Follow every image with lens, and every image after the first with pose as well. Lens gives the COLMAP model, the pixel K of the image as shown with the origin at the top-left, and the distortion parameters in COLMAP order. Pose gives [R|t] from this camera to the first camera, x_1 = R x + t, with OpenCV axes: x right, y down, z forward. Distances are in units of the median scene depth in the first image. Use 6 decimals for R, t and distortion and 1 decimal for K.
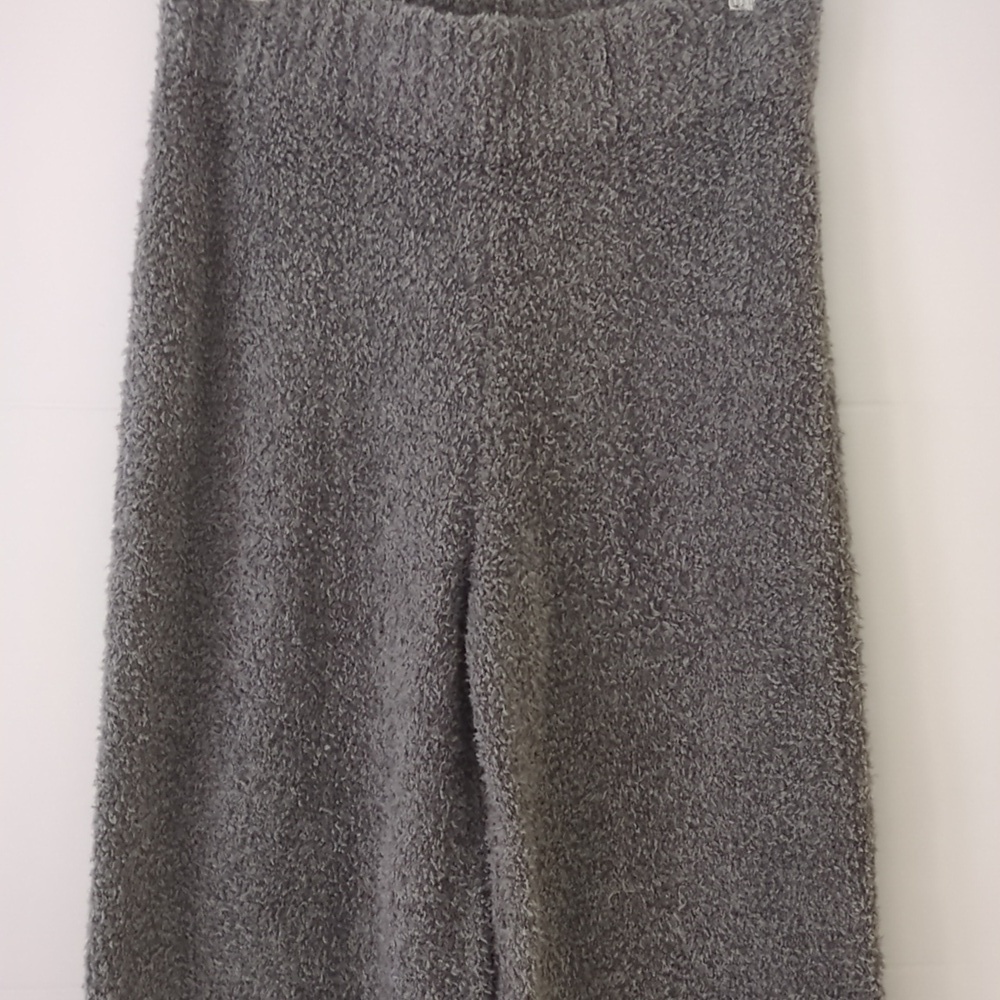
lens RADIAL K [[1688.4, 0, 500.0], [0, 1688.4, 505.5], [0, 0, 1]] dist [0.071621, 0.000000]
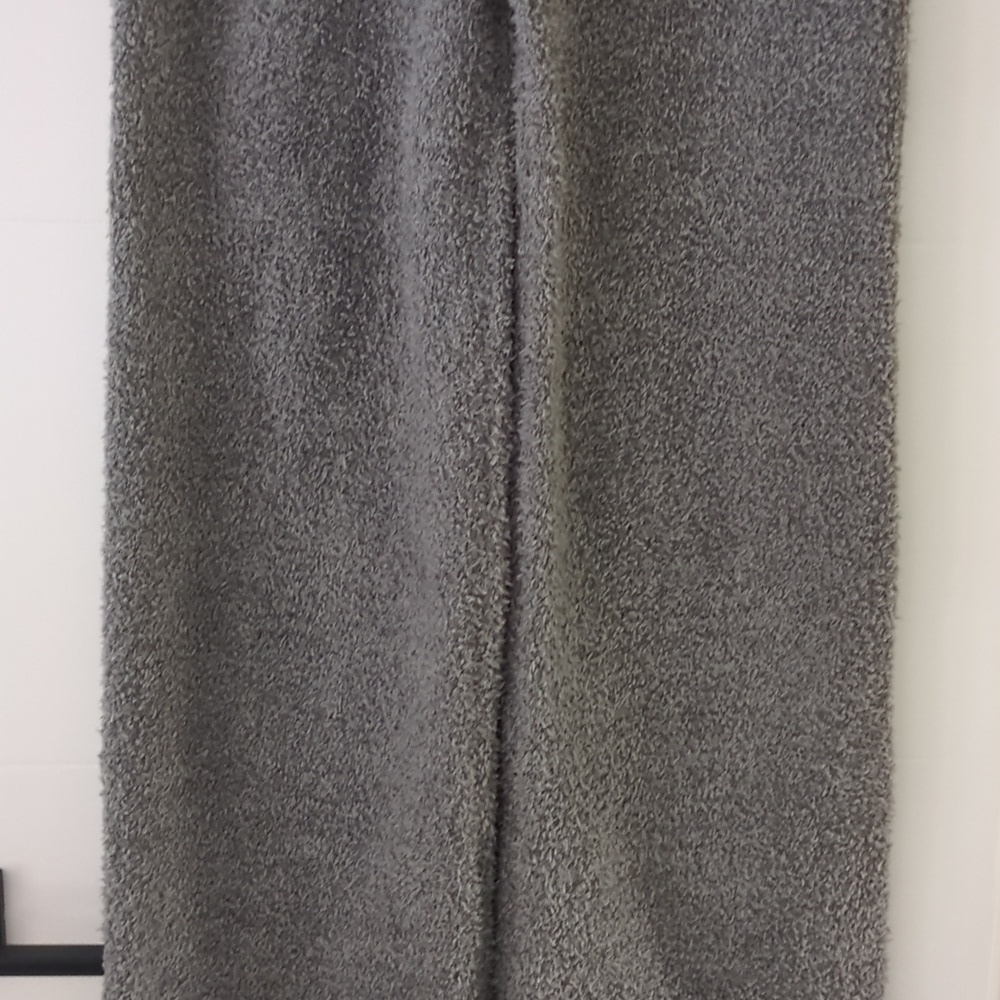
lens RADIAL K [[1688.4, 0, 494.9], [0, 1688.4, 500.4], [0, 0, 1]] dist [0.071621, 0.000000]
pose [[0.999109, 0.036090, 0.021883, -0.031099], [-0.040702, 0.961071, 0.273286, 0.157021], [-0.011168, -0.273934, 0.961684, -0.009004]]
